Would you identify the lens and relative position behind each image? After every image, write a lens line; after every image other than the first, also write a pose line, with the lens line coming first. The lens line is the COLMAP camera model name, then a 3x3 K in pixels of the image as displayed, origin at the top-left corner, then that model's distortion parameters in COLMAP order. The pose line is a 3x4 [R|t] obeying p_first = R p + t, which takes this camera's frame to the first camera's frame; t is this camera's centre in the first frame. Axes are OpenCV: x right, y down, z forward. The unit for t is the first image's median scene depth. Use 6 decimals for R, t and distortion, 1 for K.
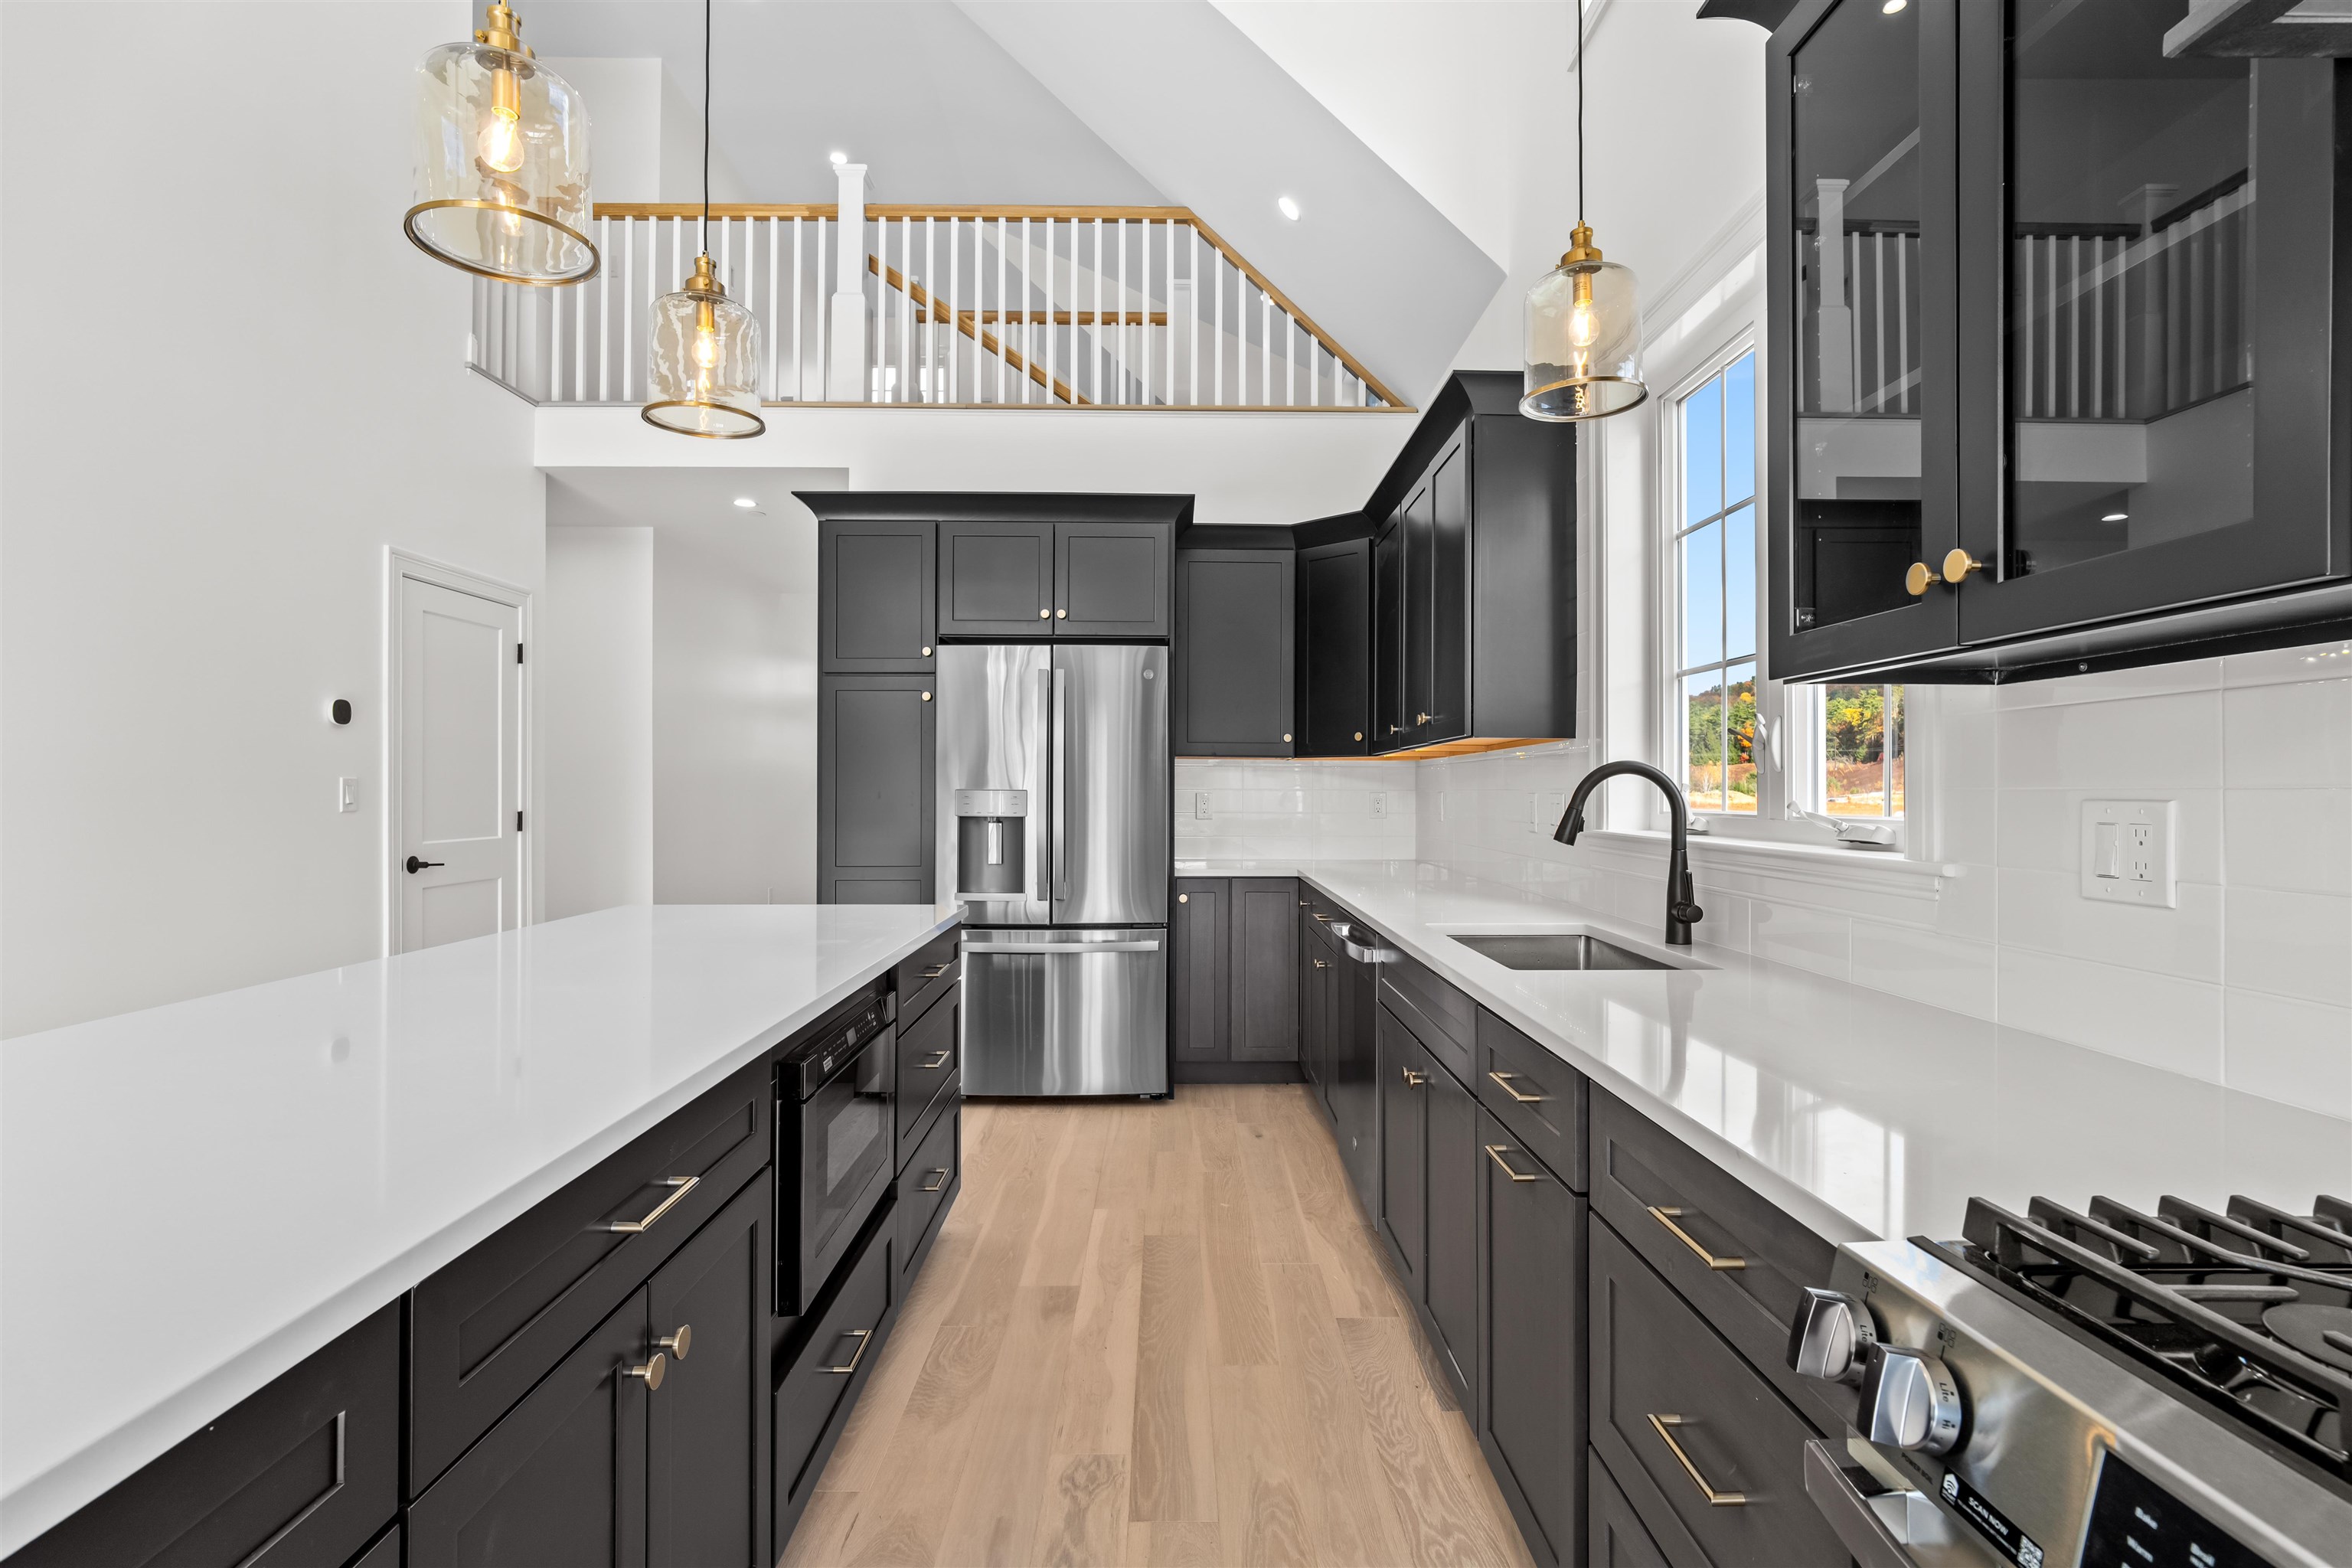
lens RADIAL K [[1115.5, 0, 1180.7], [0, 1115.5, 780.7], [0, 0, 1]] dist [-0.009974, 0.005470]
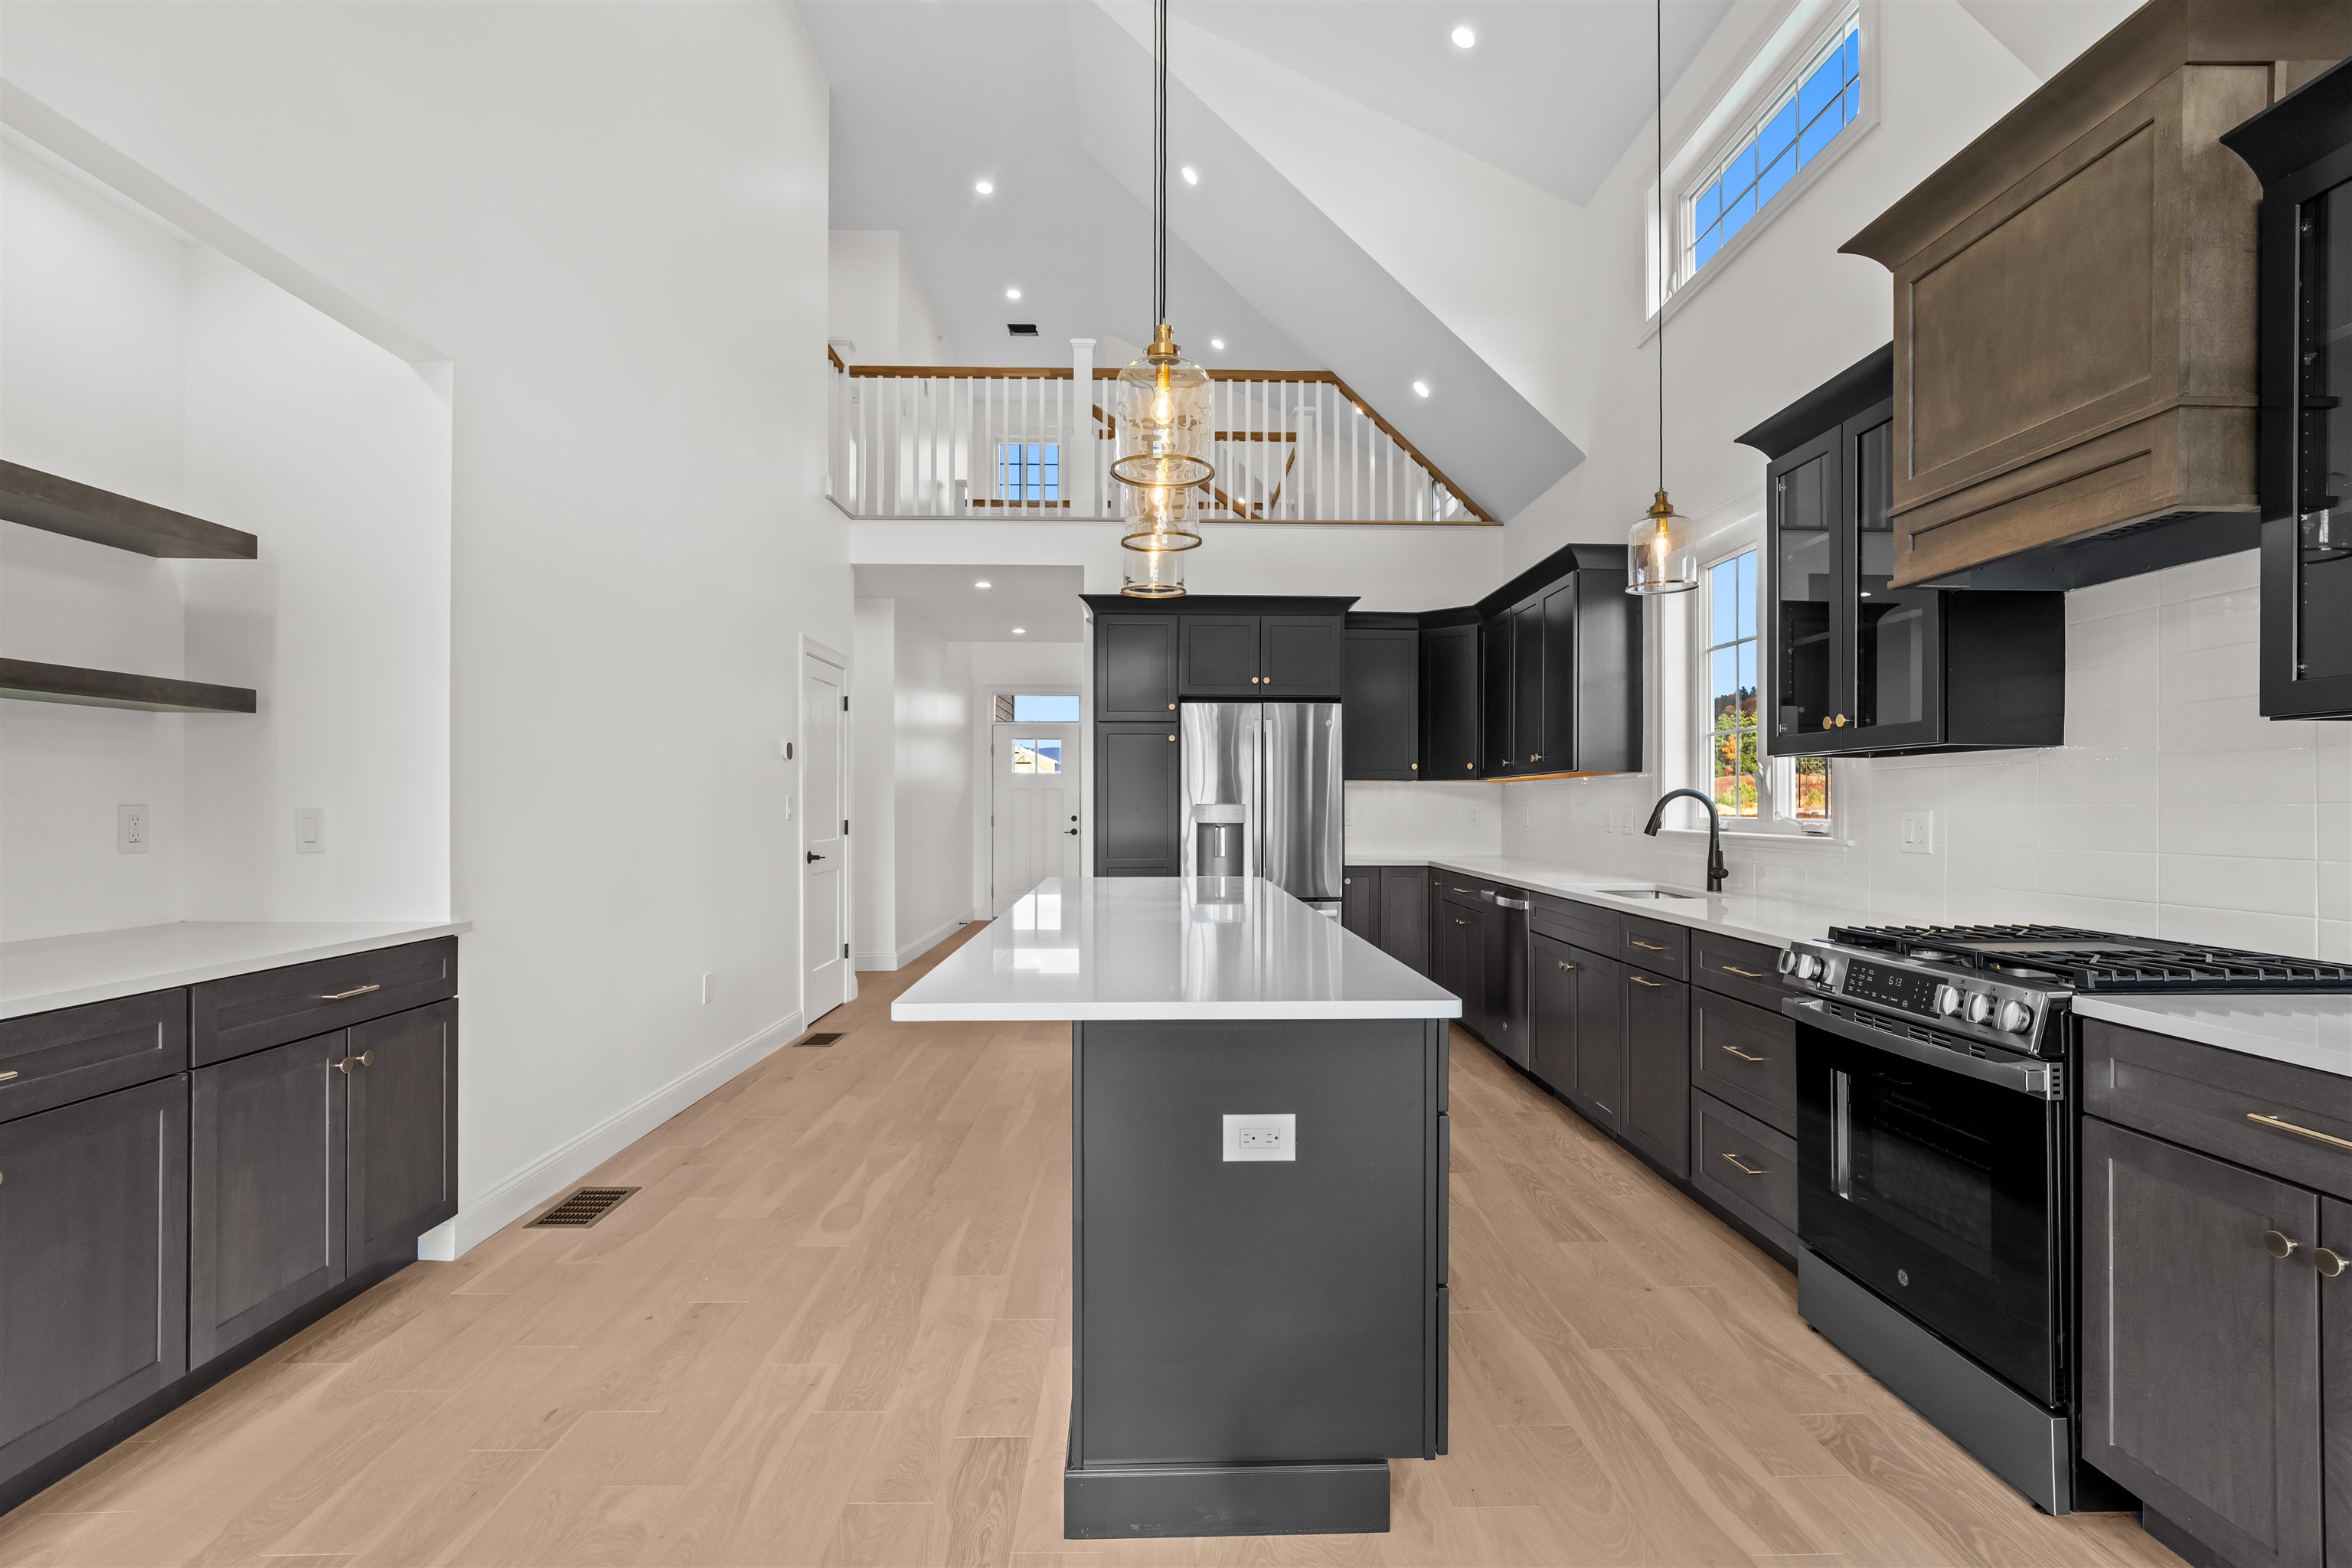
lens RADIAL K [[1115.5, 0, 1183.1], [0, 1115.5, 797.1], [0, 0, 1]] dist [-0.009974, 0.005470]
pose [[0.999913, -0.001277, 0.013110, -0.237072], [0.001230, 0.999993, 0.003586, -0.006333], [-0.013114, -0.003569, 0.999908, -0.428903]]
